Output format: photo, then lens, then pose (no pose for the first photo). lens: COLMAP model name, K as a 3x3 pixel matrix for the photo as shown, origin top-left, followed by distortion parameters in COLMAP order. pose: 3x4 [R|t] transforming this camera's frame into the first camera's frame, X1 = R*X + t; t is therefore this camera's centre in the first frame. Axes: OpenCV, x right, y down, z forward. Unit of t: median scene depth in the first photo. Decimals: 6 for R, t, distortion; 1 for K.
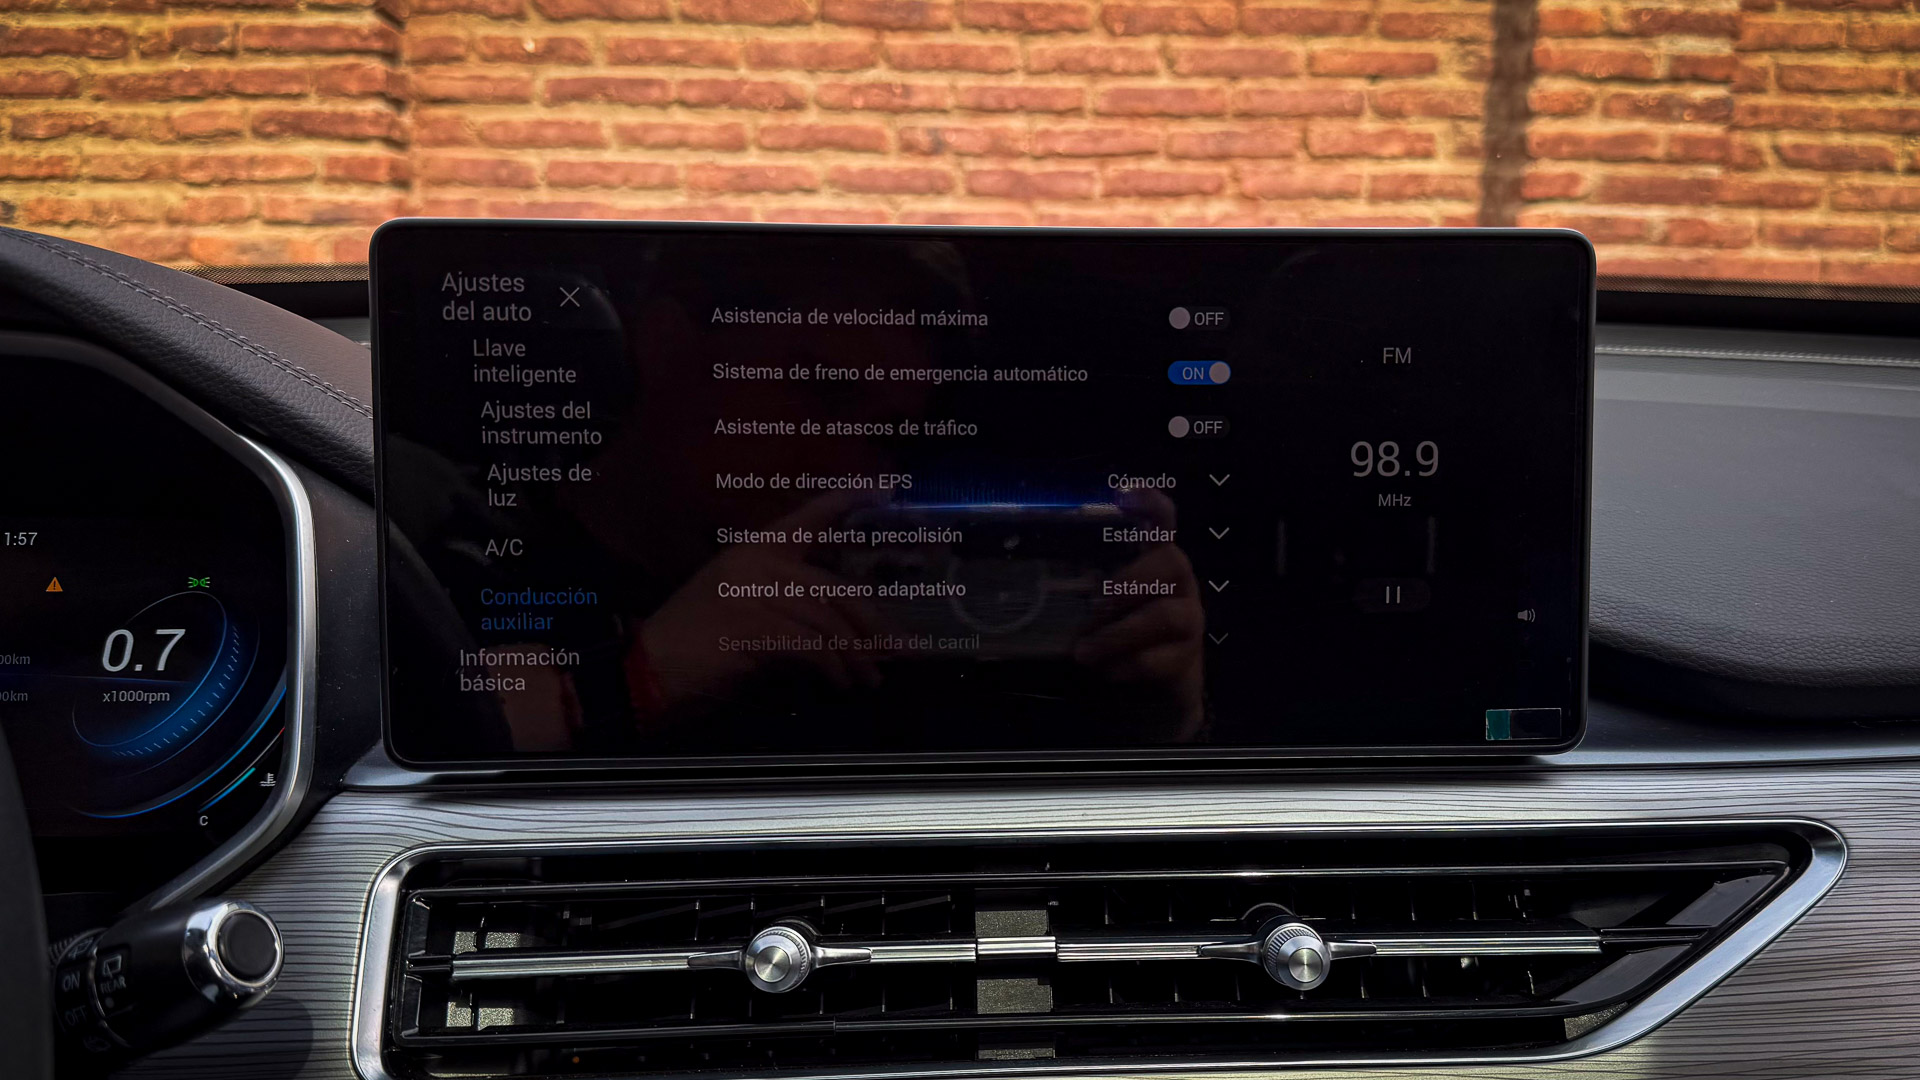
lens RADIAL K [[1626.3, 0, 1040.6], [0, 1626.3, 680.5], [0, 0, 1]] dist [0.011034, -0.039228]
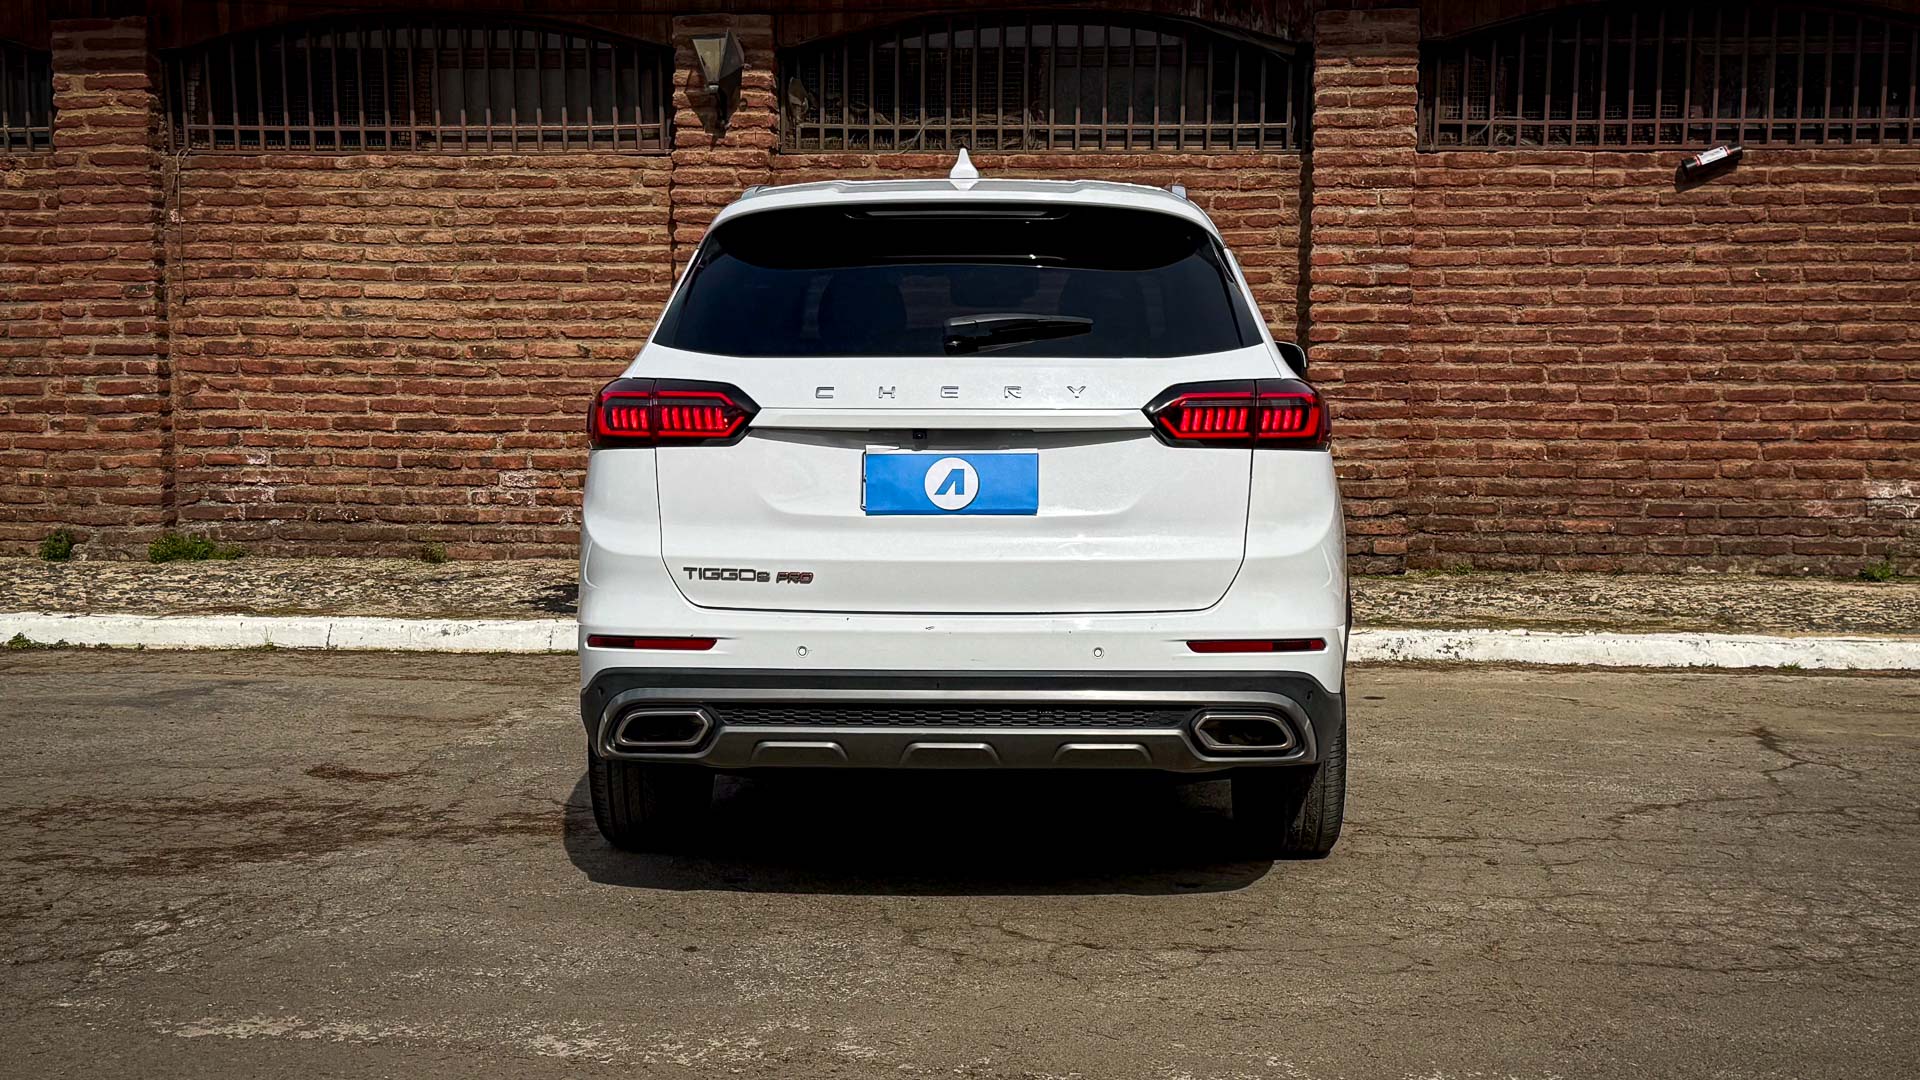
lens RADIAL K [[2350.8, 0, 981.4], [0, 2350.8, 561.0], [0, 0, 1]] dist [0.124847, 0.000000]
pose [[0.993286, 0.001274, -0.115678, 0.238582], [-0.020999, 0.985313, -0.169462, 0.509467], [0.113763, 0.170753, 0.978724, -1.988016]]
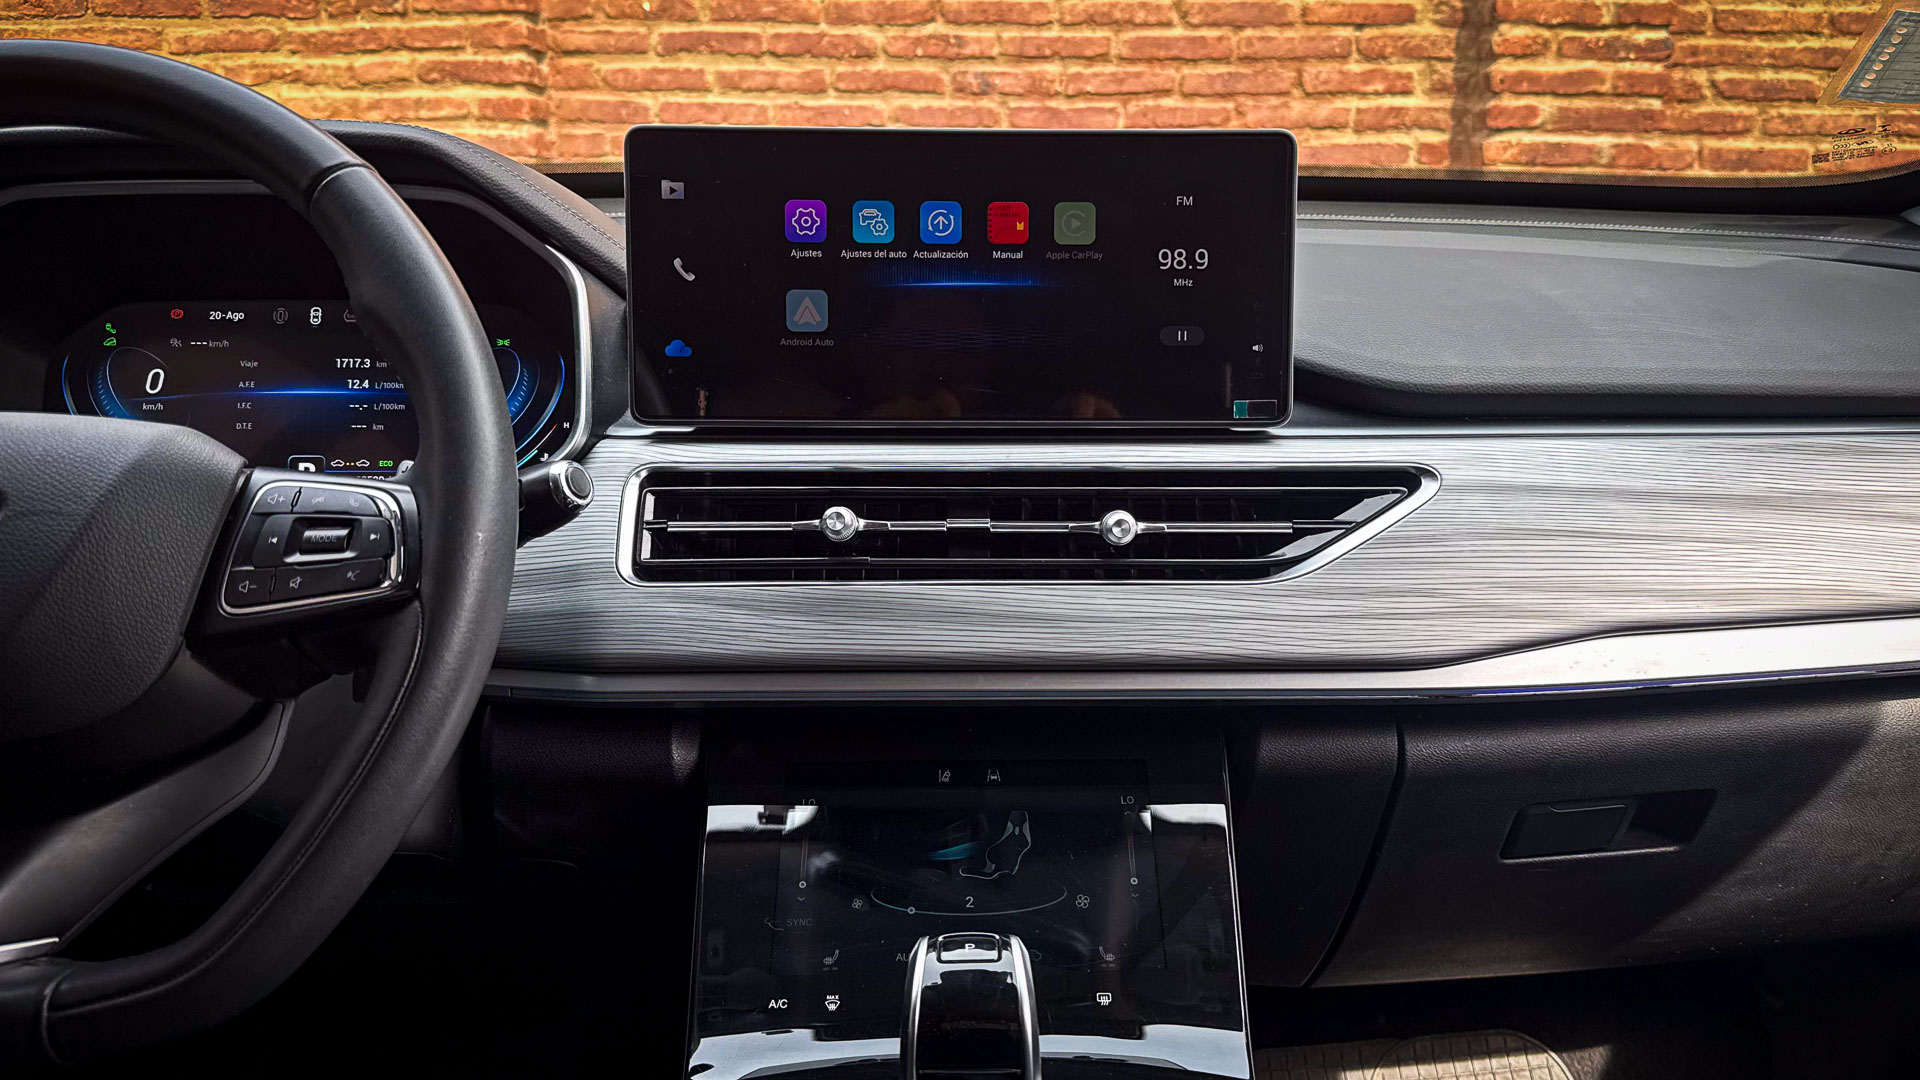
lens RADIAL K [[1526.6, 0, 1009.4], [0, 1526.6, 525.6], [0, 0, 1]] dist [0.039448, -0.088226]
pose [[0.998475, 0.008283, -0.054574, 0.017048], [-0.010367, 0.999223, -0.038018, 0.031574], [0.054217, 0.038525, 0.997786, -0.096275]]
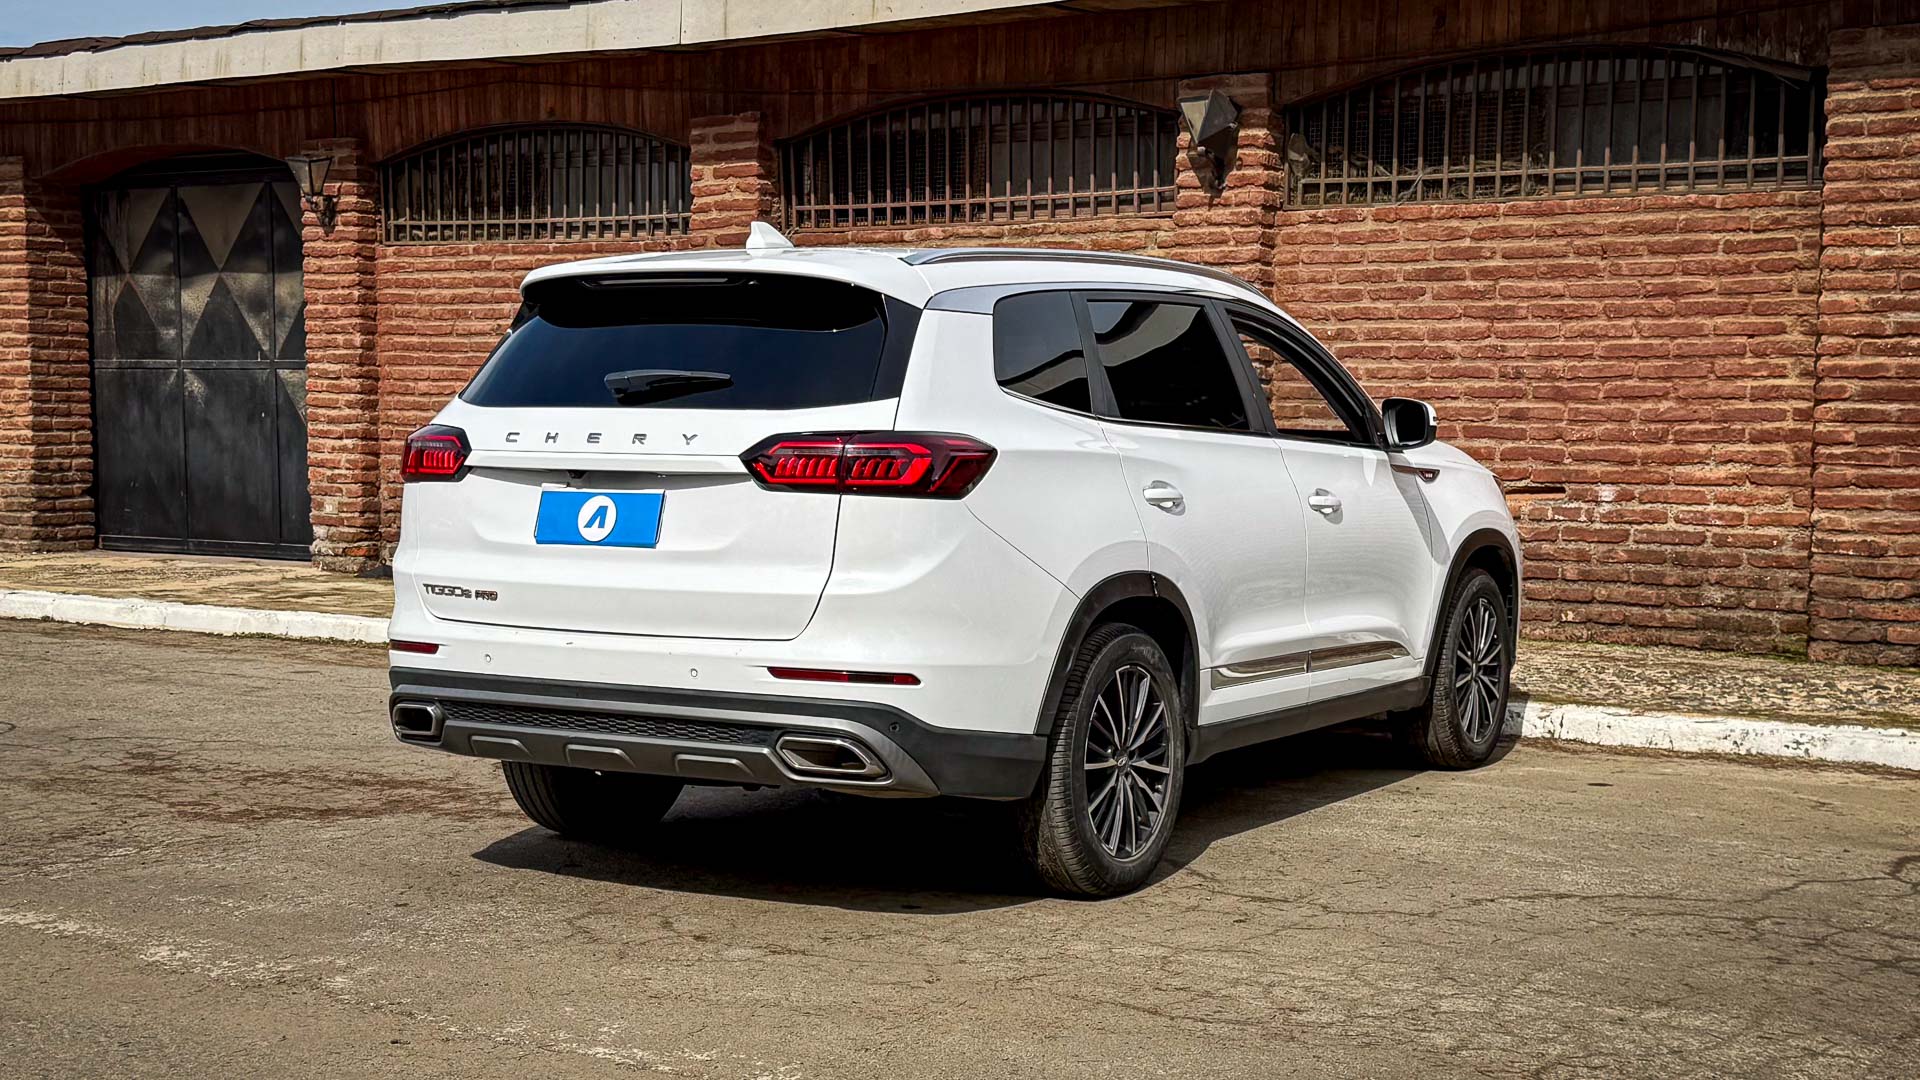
lens RADIAL K [[2539.6, 0, 971.9], [0, 2539.6, 576.5], [0, 0, 1]] dist [0.125357, 0.000000]
pose [[0.820948, 0.034062, -0.569986, 1.218744], [-0.145913, 0.977591, -0.151737, 0.491991], [0.552045, 0.207737, 0.807522, -1.880770]]
